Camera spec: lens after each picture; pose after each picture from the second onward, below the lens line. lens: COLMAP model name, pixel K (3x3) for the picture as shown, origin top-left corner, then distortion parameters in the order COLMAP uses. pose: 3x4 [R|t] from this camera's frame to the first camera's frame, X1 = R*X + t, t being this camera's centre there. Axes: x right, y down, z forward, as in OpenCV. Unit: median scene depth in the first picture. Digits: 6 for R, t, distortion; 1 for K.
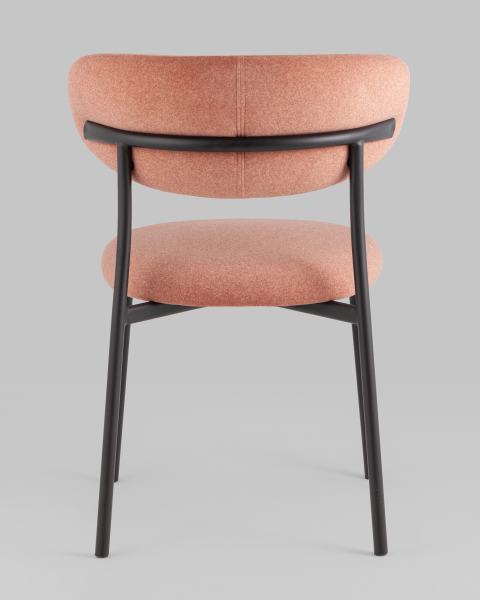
lens RADIAL K [[2203.2, 0, 240.0], [0, 2203.2, 300.0], [0, 0, 1]] dist [-0.113256, -0.299866]
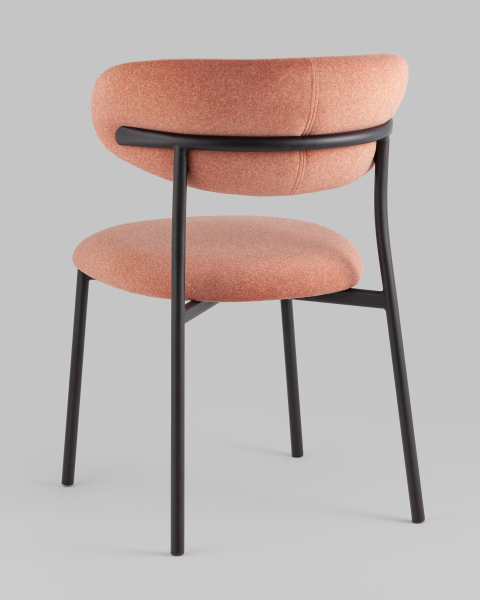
lens RADIAL K [[2203.2, 0, 240.0], [0, 2203.2, 300.0], [0, 0, 1]] dist [-0.113256, -0.299866]
pose [[0.904246, -0.070245, 0.421196, -0.468300], [0.070131, 0.997413, 0.015781, -0.014967], [-0.421214, 0.015269, 0.906833, 0.068359]]
